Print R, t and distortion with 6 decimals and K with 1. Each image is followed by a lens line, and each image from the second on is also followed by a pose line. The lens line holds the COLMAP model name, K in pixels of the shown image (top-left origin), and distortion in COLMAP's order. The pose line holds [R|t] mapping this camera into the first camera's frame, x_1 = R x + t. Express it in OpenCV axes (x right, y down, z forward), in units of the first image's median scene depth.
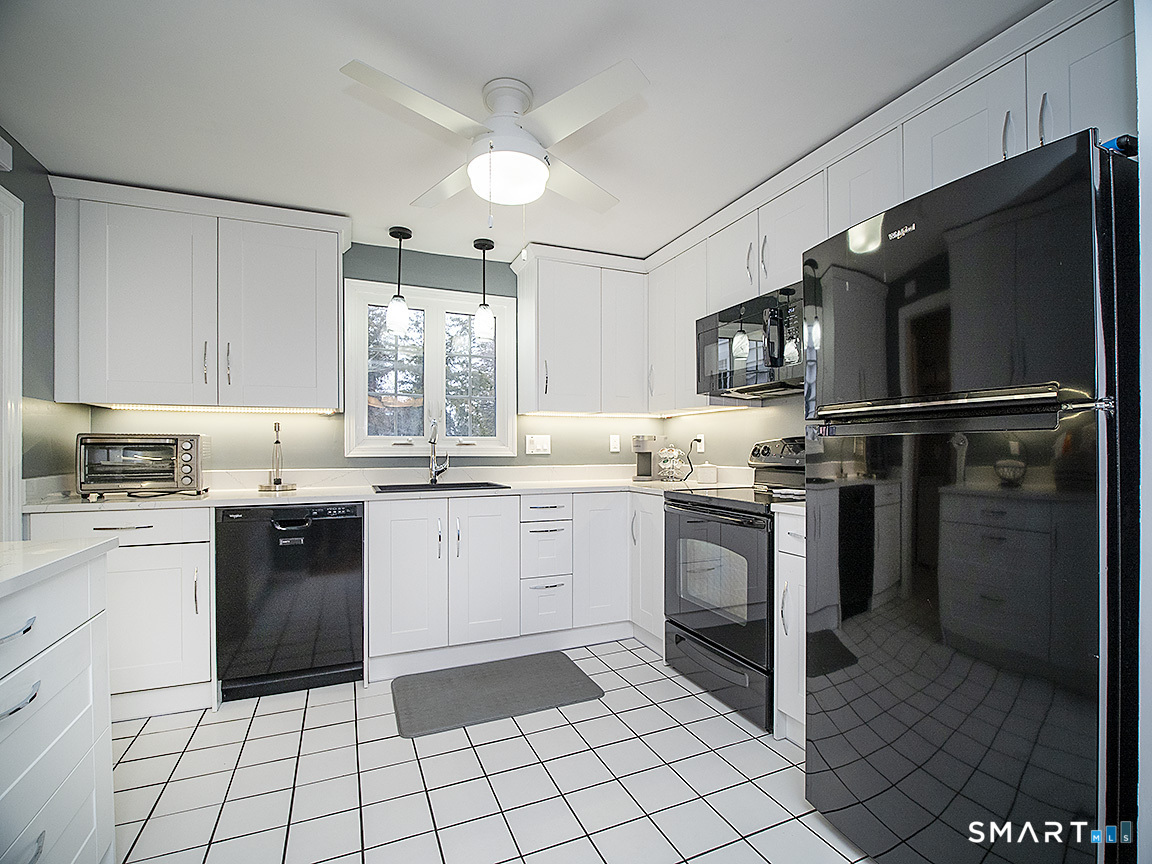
lens RADIAL K [[532.2, 0, 581.9], [0, 532.2, 449.1], [0, 0, 1]] dist [-0.016543, -0.000320]
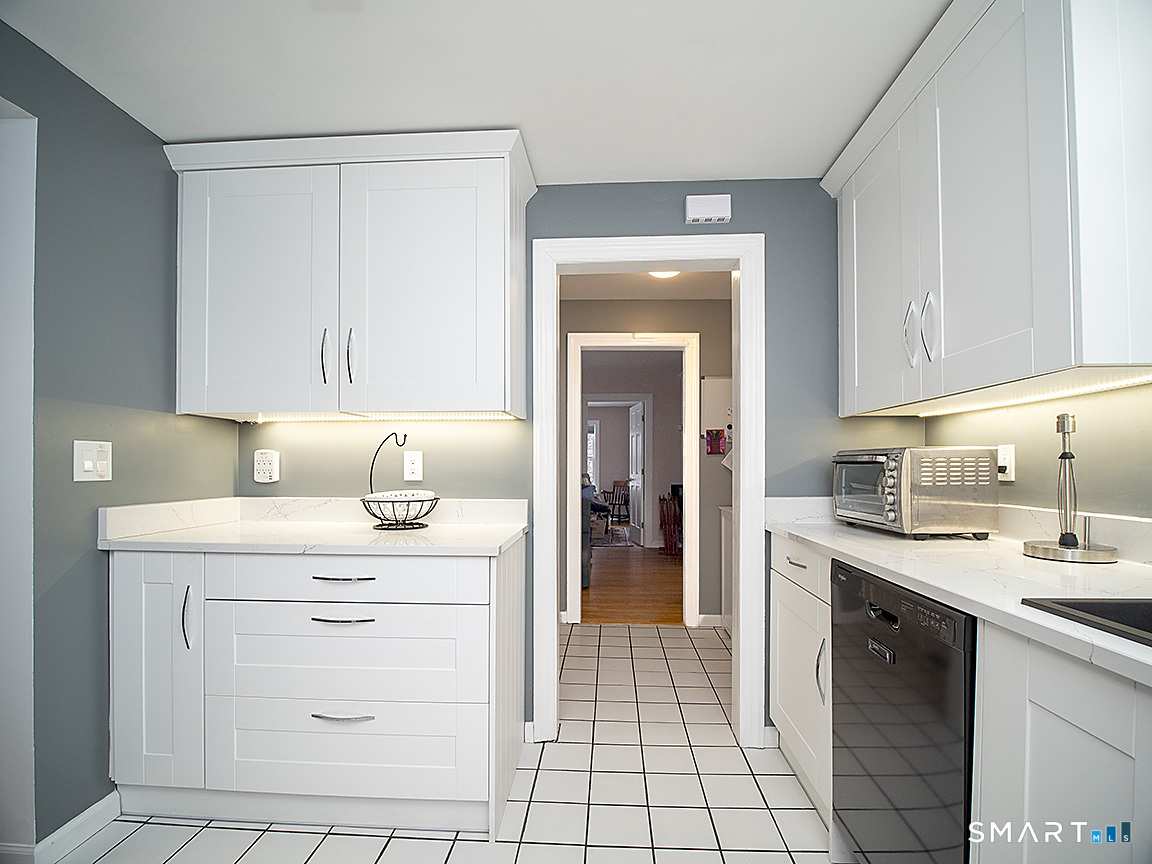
lens RADIAL K [[544.2, 0, 581.5], [0, 544.2, 460.8], [0, 0, 1]] dist [-0.018495, -0.000503]
pose [[-0.460261, -0.003213, -0.887778, 0.042826], [0.001846, 0.999988, -0.004576, -0.007550], [0.887782, -0.003745, -0.460249, 0.802852]]
